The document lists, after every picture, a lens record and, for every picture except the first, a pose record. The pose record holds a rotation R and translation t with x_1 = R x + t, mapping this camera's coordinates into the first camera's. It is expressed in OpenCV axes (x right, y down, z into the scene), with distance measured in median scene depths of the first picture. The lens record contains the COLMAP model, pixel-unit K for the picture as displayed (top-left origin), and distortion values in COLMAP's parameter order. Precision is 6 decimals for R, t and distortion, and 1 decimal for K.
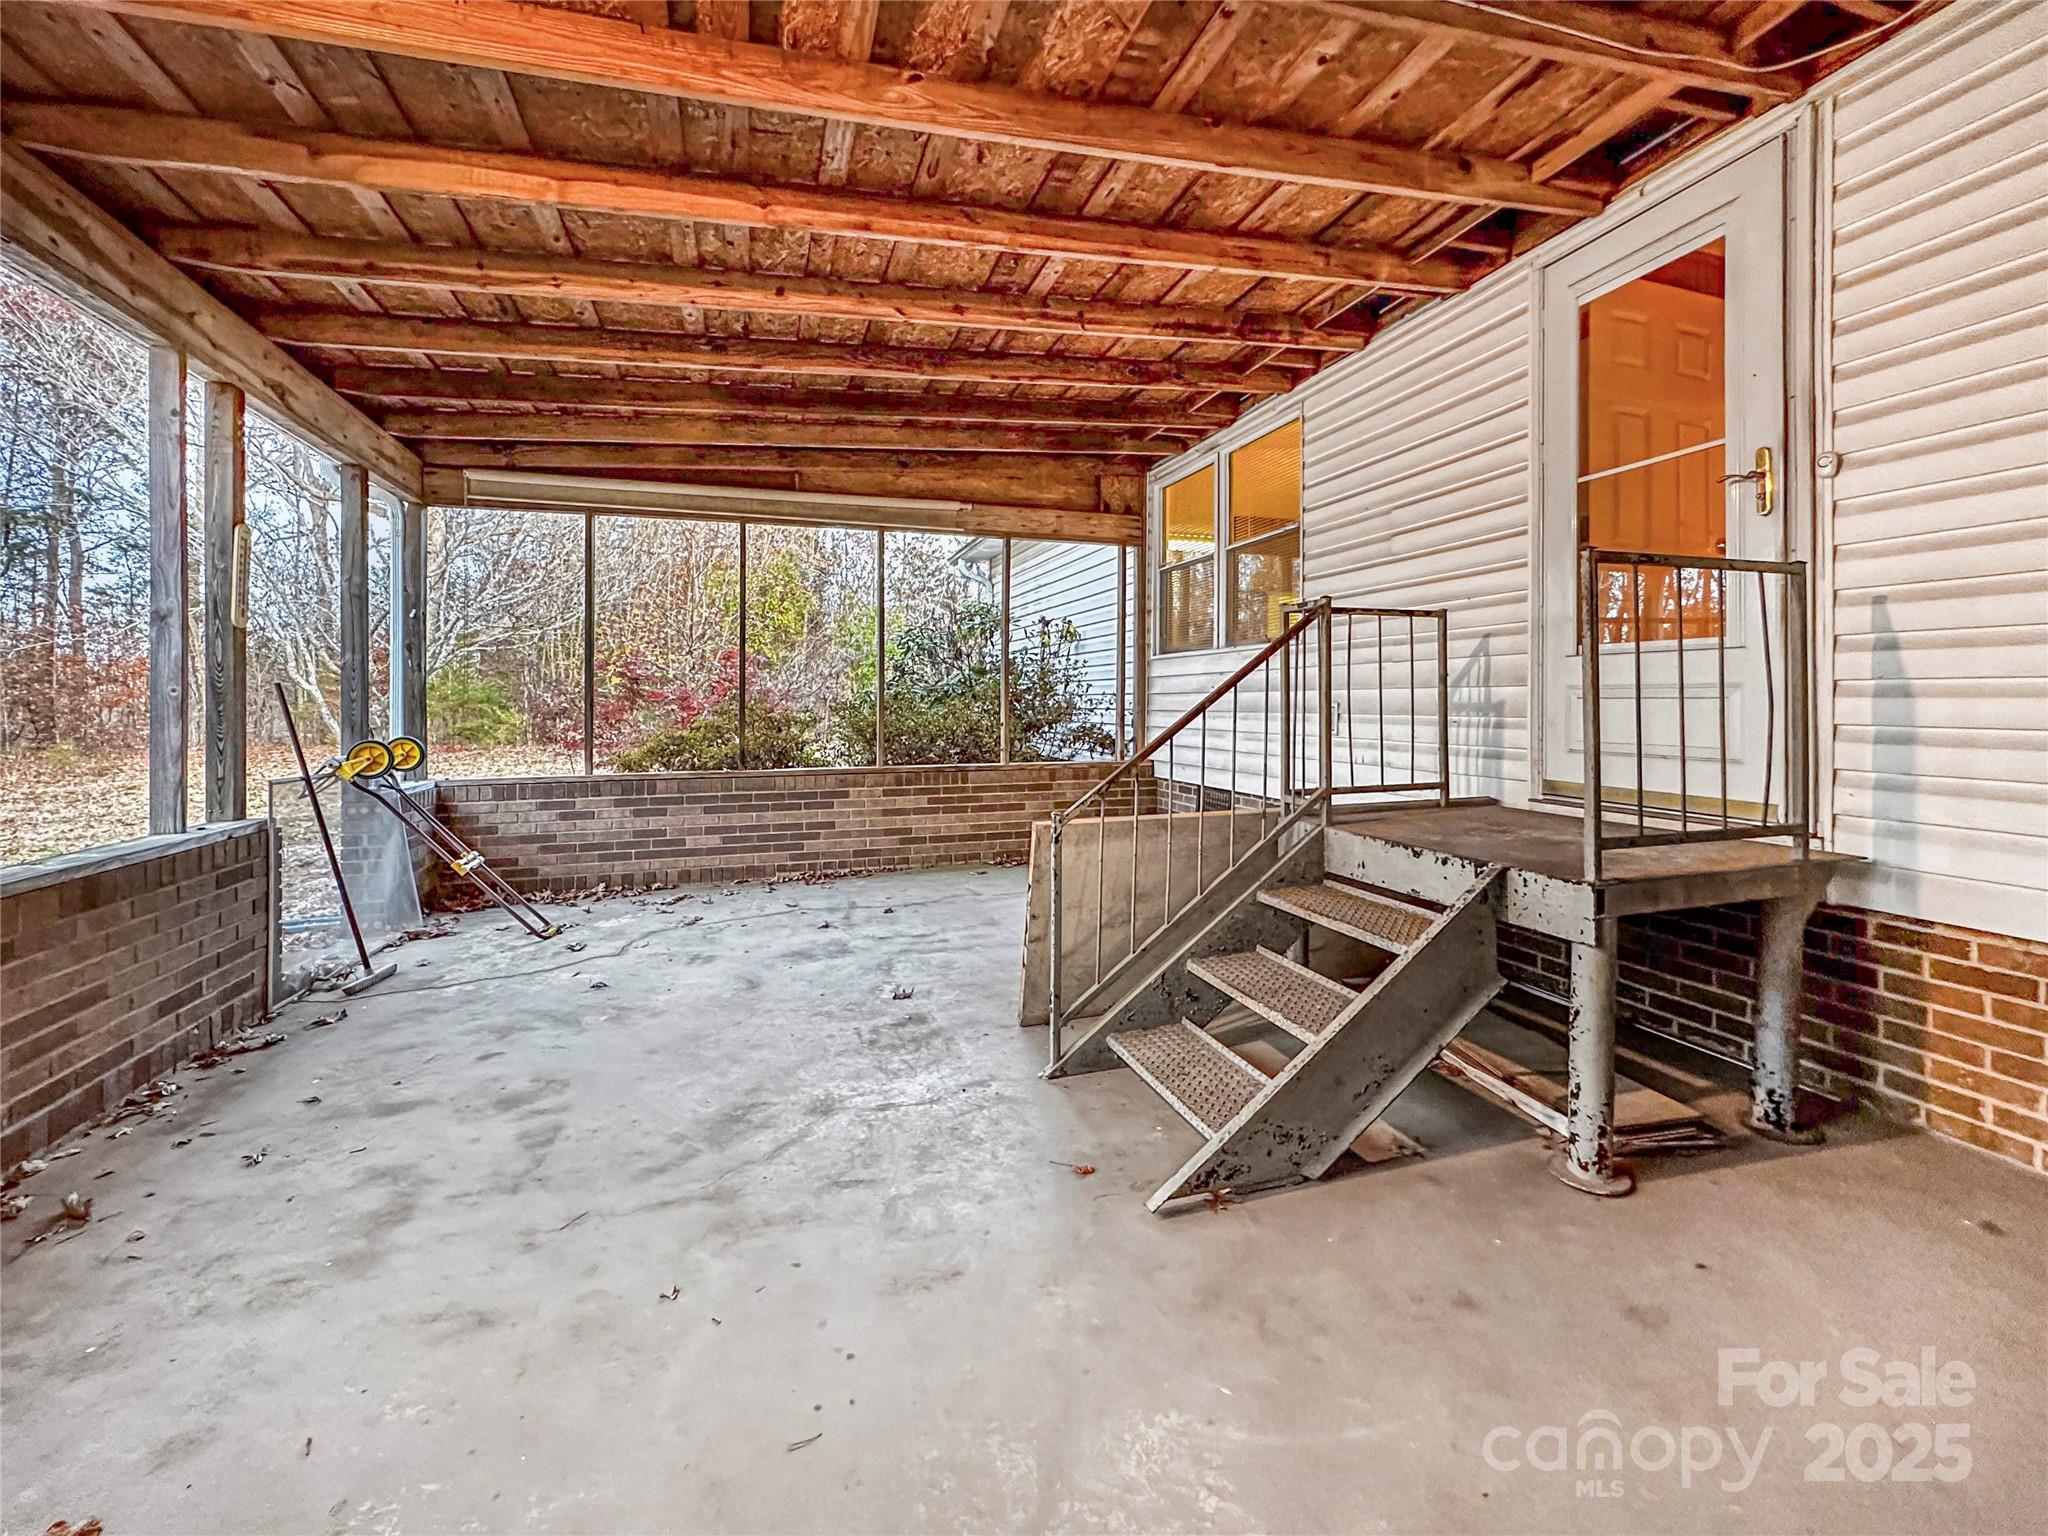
lens RADIAL K [[806.6, 0, 1035.2], [0, 806.6, 689.0], [0, 0, 1]] dist [0.104421, 0.000081]
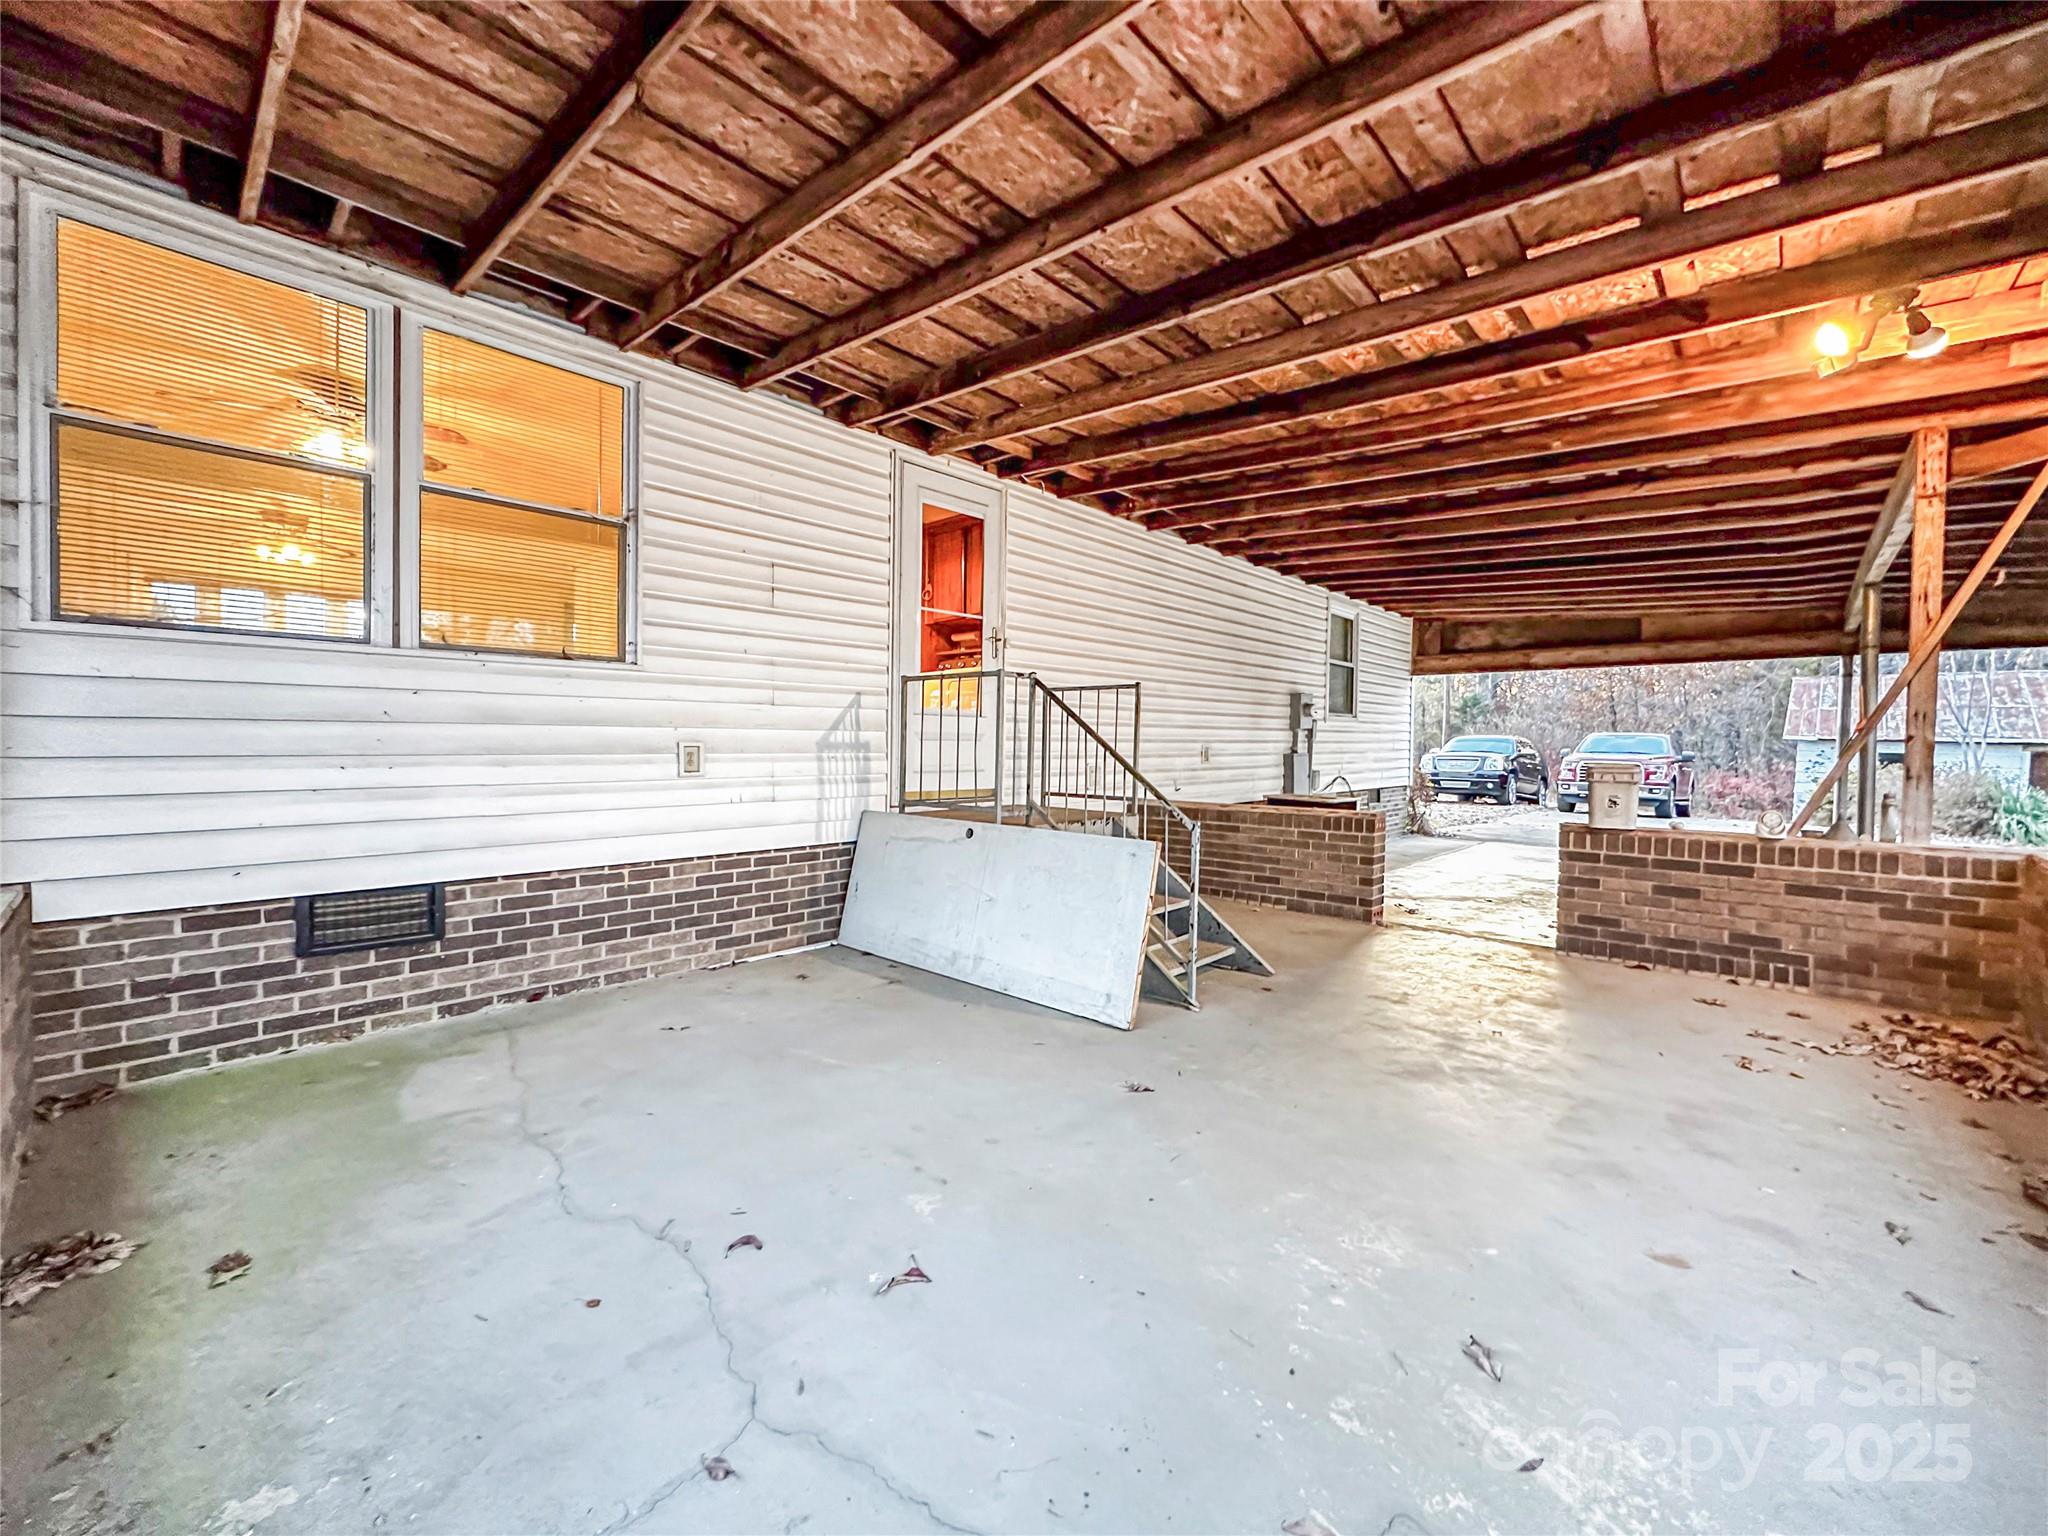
lens RADIAL K [[816.3, 0, 1023.6], [0, 816.3, 750.7], [0, 0, 1]] dist [0.001316, 0.000293]
pose [[-0.461029, 0.012582, 0.887296, -1.079444], [-0.003558, 0.999865, -0.016026, 0.070681], [-0.887378, -0.010545, -0.460922, 1.923063]]
